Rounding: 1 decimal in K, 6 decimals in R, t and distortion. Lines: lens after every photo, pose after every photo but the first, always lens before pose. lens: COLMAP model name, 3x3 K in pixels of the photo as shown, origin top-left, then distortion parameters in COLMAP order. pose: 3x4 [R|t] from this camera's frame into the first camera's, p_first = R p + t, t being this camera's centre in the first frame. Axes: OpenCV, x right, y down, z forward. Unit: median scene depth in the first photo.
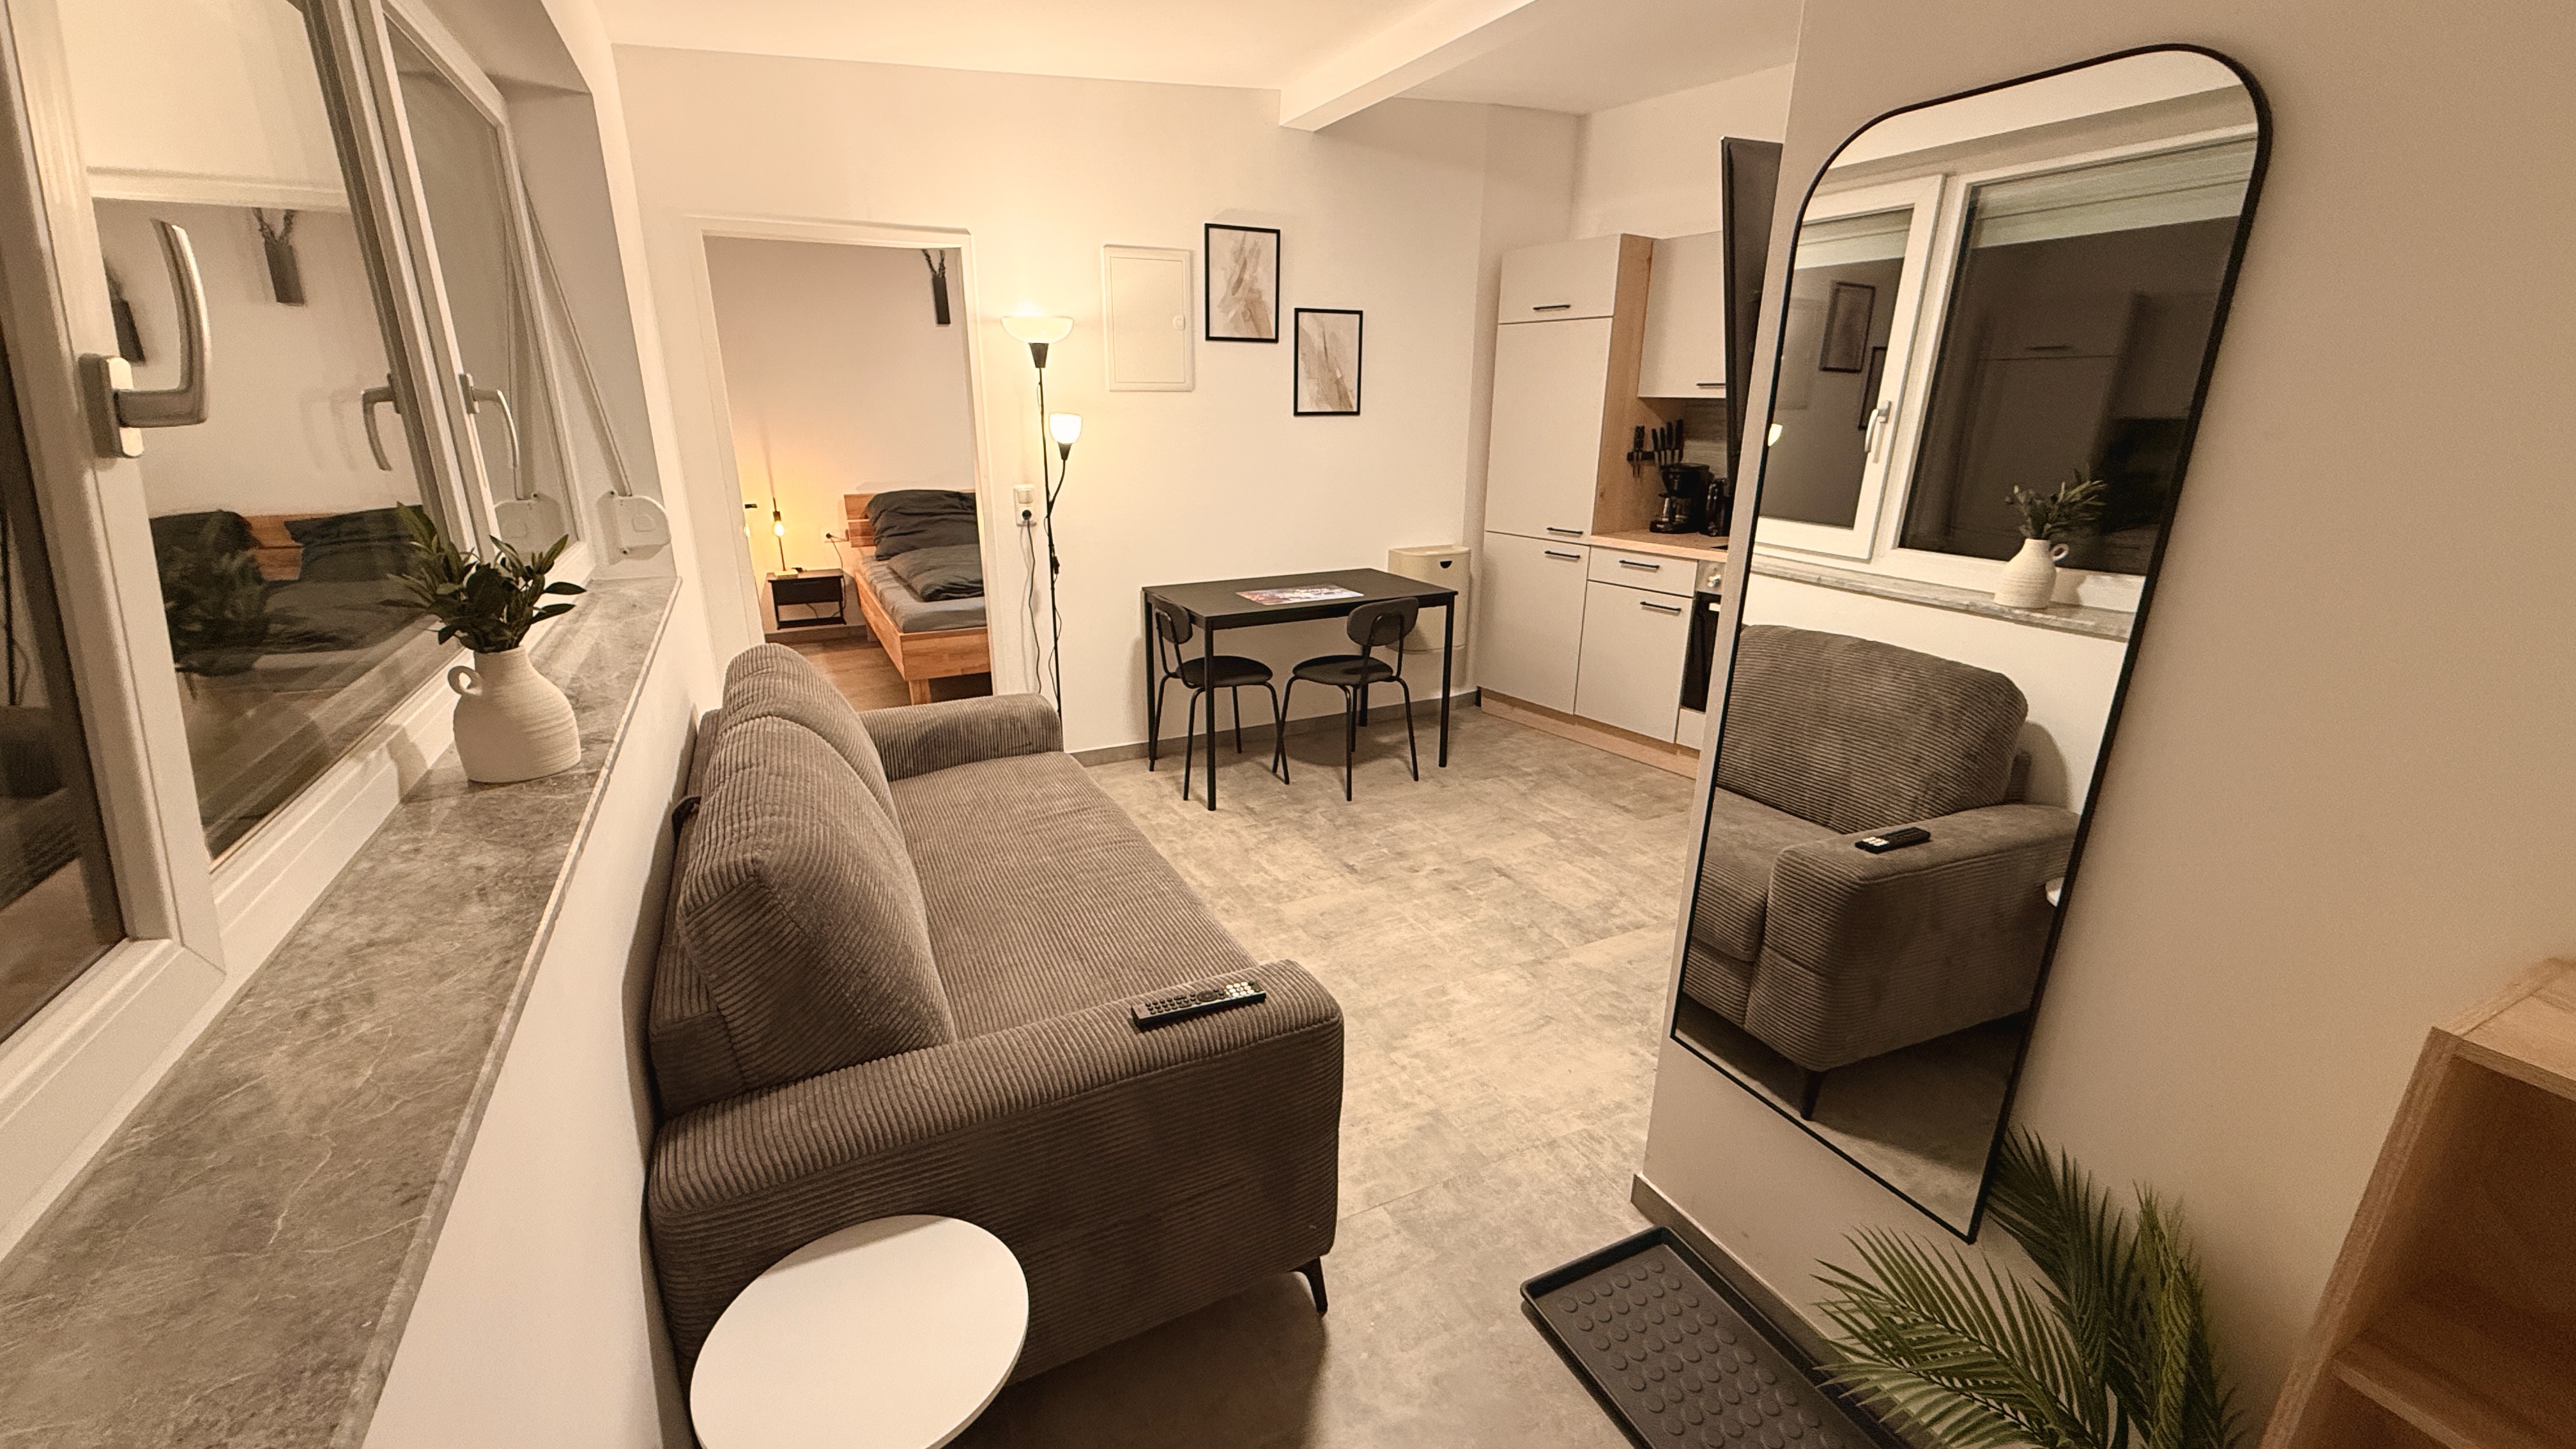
lens RADIAL K [[1025.4, 0, 1284.8], [0, 1025.4, 727.4], [0, 0, 1]] dist [-0.001261, 0.000223]
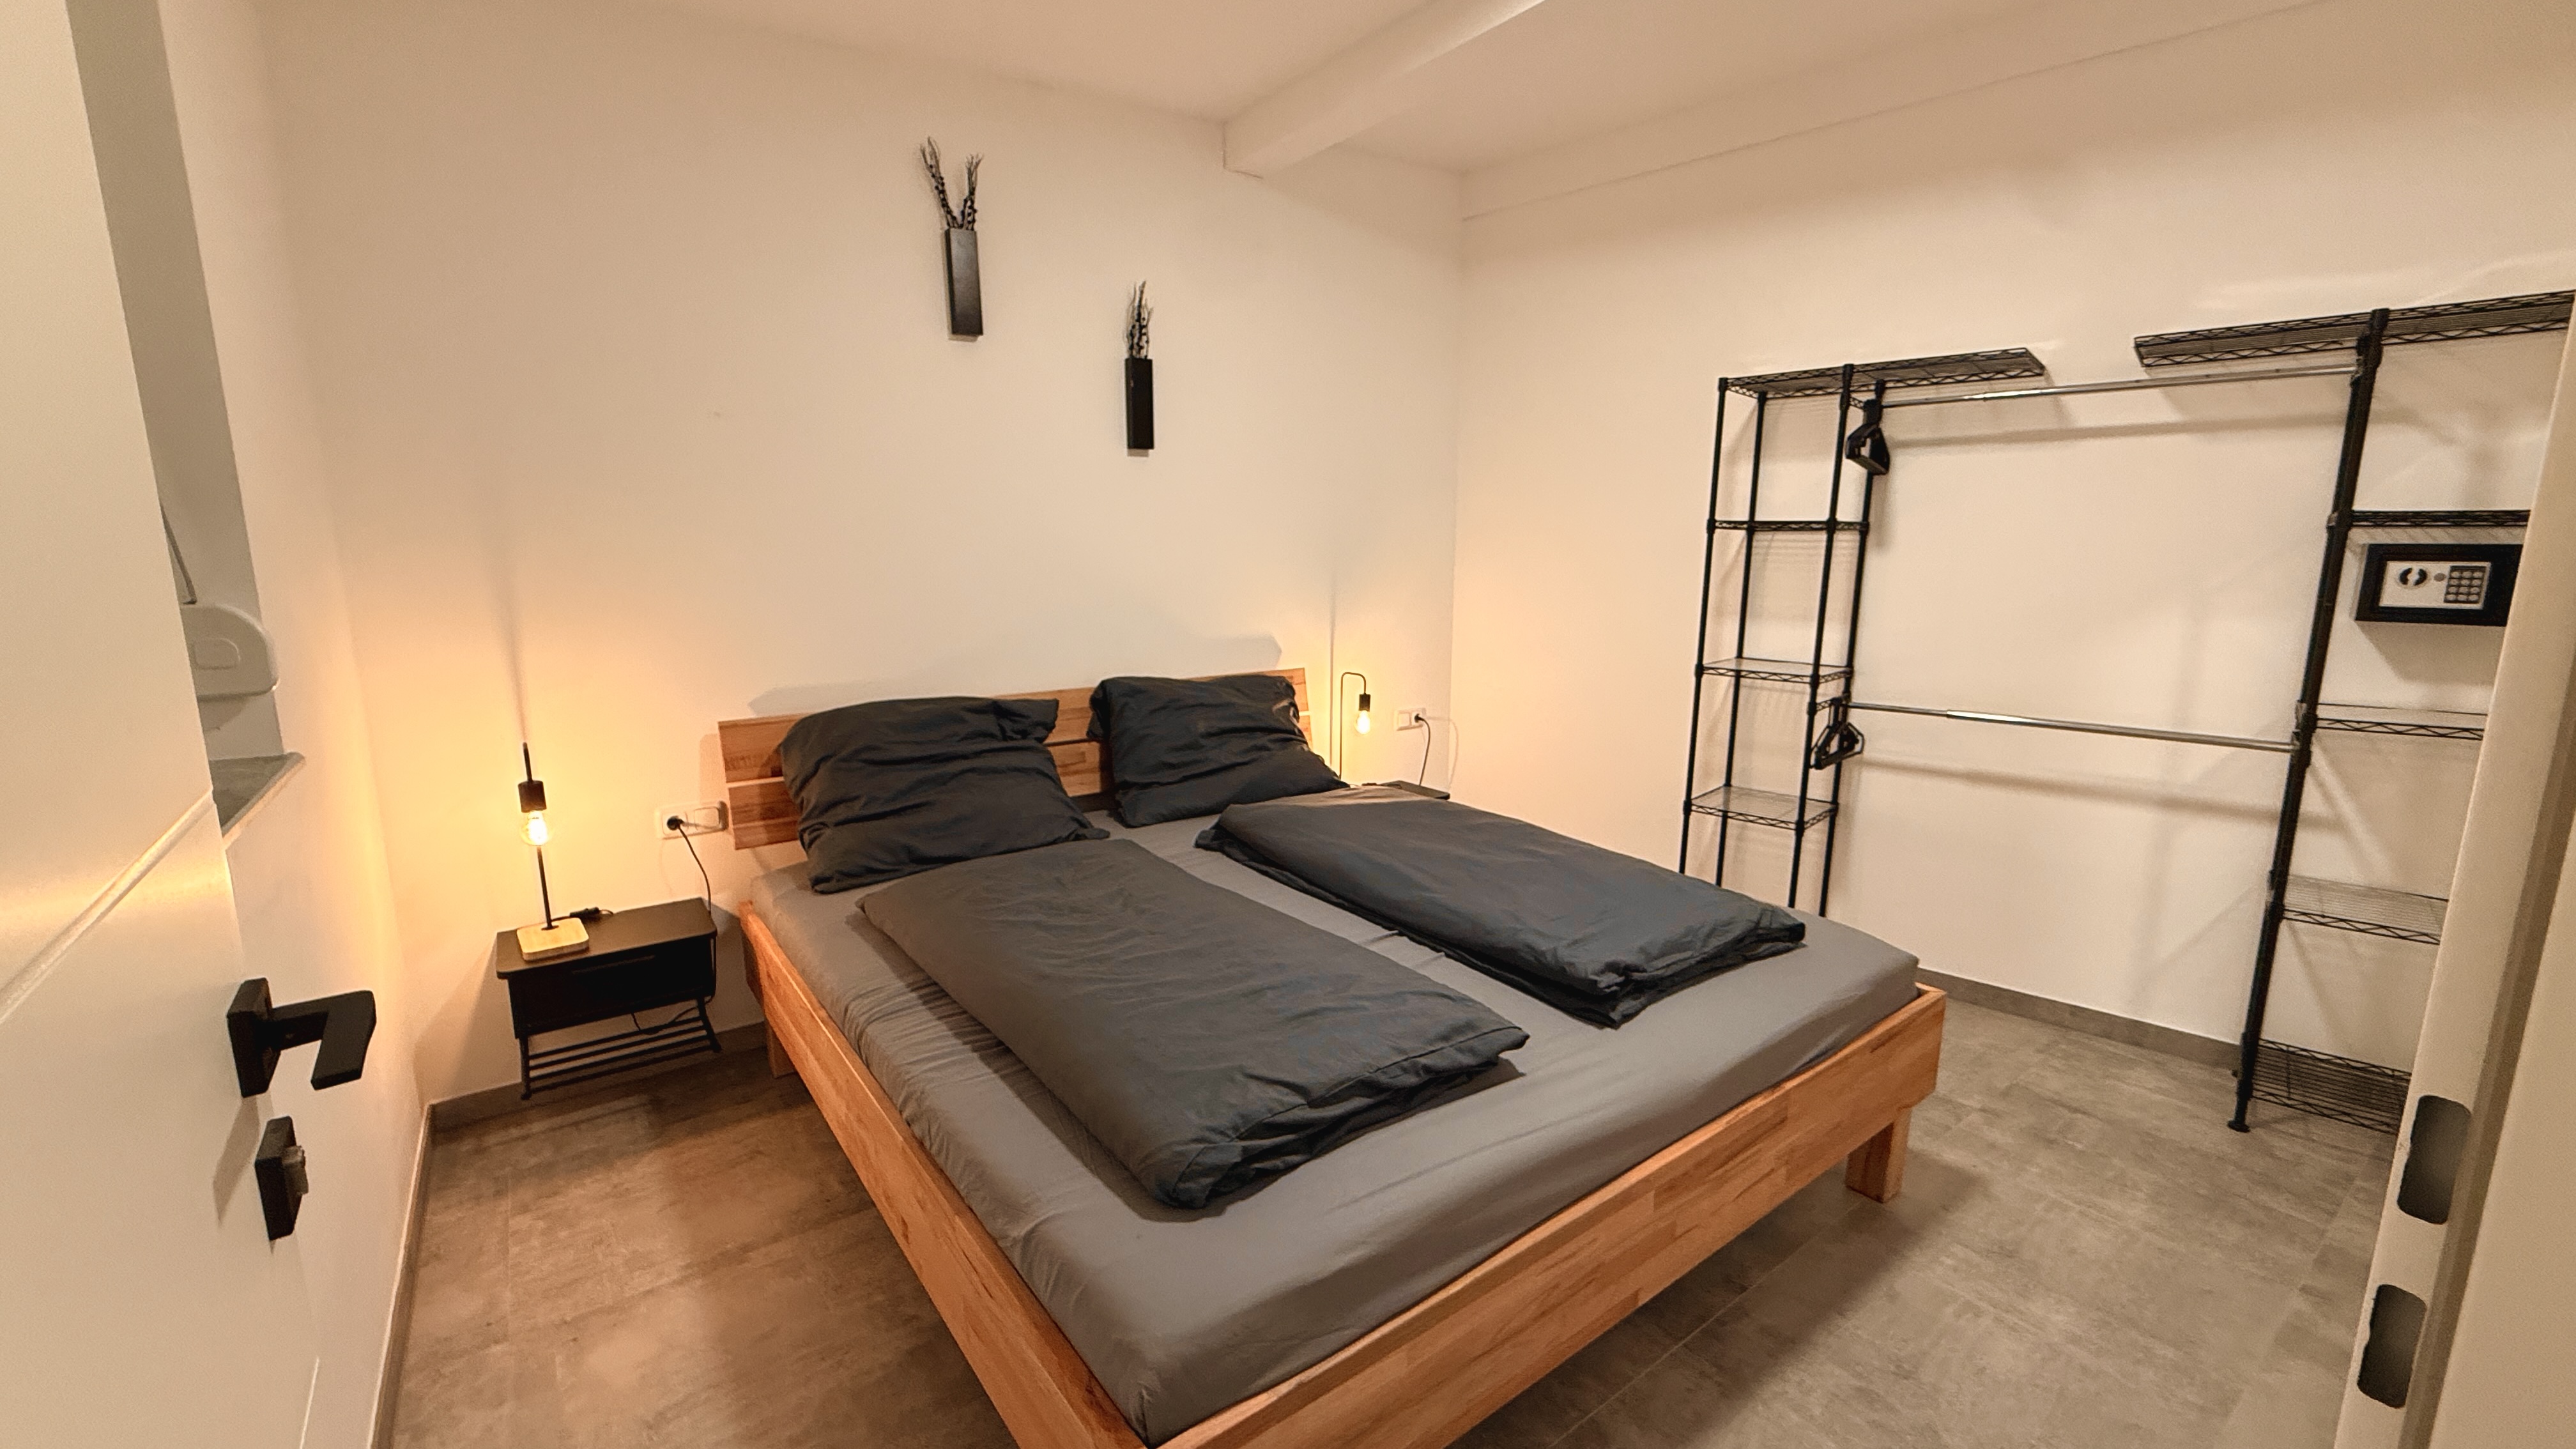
lens RADIAL K [[1025.4, 0, 1283.2], [0, 1025.4, 718.4], [0, 0, 1]] dist [-0.001261, 0.000223]
pose [[0.984200, -0.035249, 0.173515, -0.282768], [0.057649, 0.990379, -0.125801, -0.165812], [-0.167411, 0.133816, 0.976763, 0.571014]]
